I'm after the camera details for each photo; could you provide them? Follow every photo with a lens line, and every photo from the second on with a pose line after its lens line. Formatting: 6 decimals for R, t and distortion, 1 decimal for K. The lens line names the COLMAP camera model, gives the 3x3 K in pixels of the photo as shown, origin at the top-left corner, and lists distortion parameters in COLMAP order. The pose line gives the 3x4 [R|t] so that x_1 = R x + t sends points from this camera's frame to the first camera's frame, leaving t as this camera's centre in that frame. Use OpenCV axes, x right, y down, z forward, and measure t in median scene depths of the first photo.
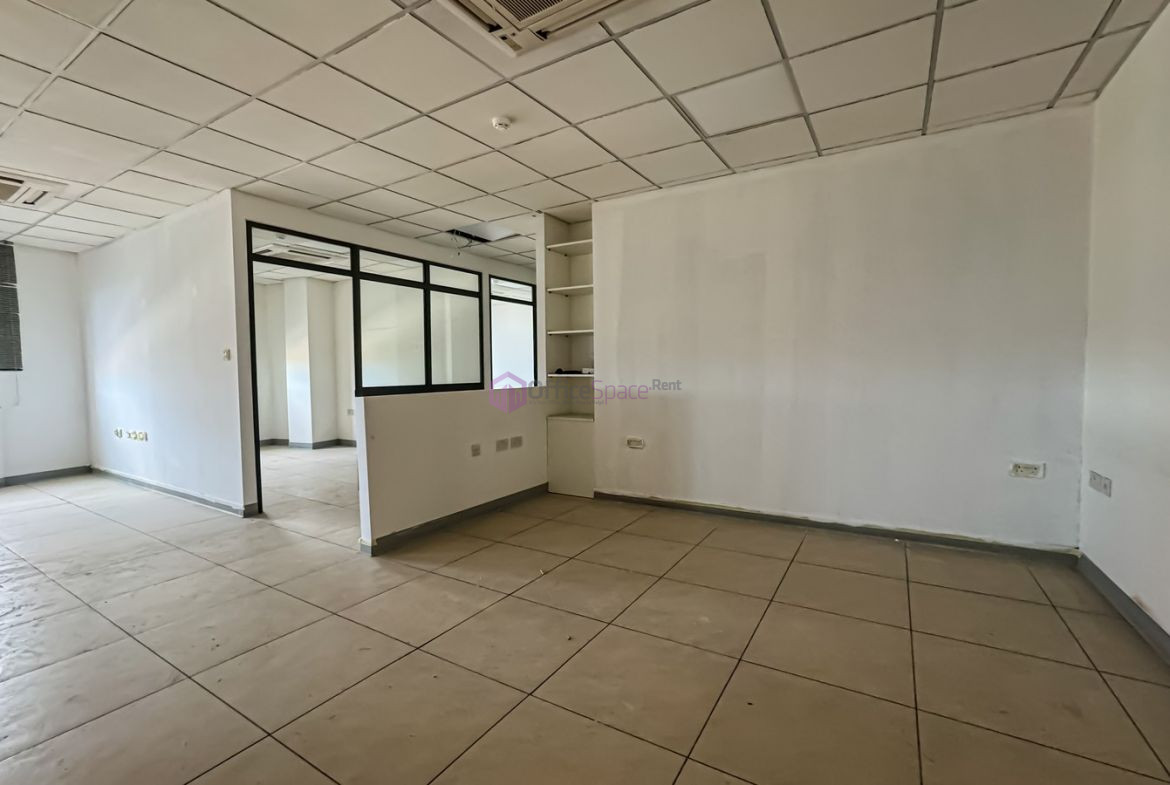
lens RADIAL K [[503.5, 0, 585.8], [0, 503.5, 391.2], [0, 0, 1]] dist [-0.039662, 0.014818]
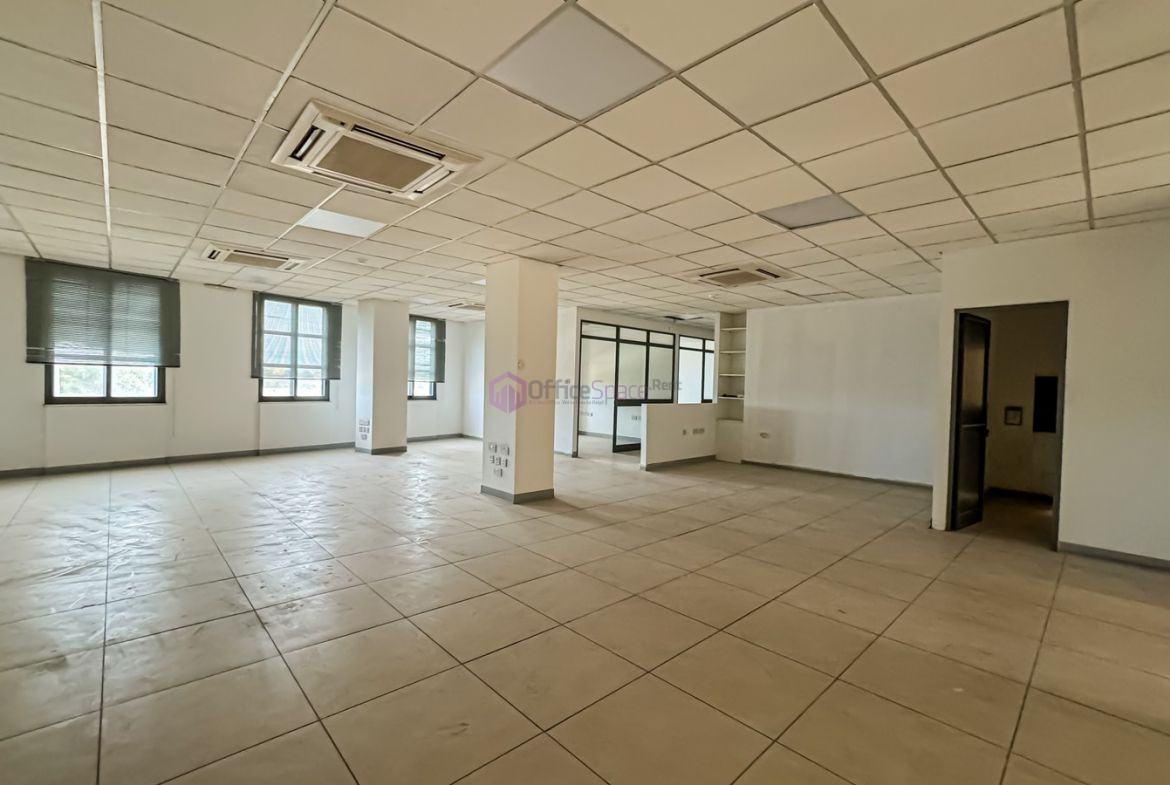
lens RADIAL K [[503.5, 0, 591.4], [0, 503.5, 400.4], [0, 0, 1]] dist [-0.039662, 0.014818]
pose [[0.966832, 0.046875, -0.251075, -0.062691], [-0.049955, 0.998734, -0.005903, 0.014271], [0.250480, 0.018250, 0.967950, -0.939042]]
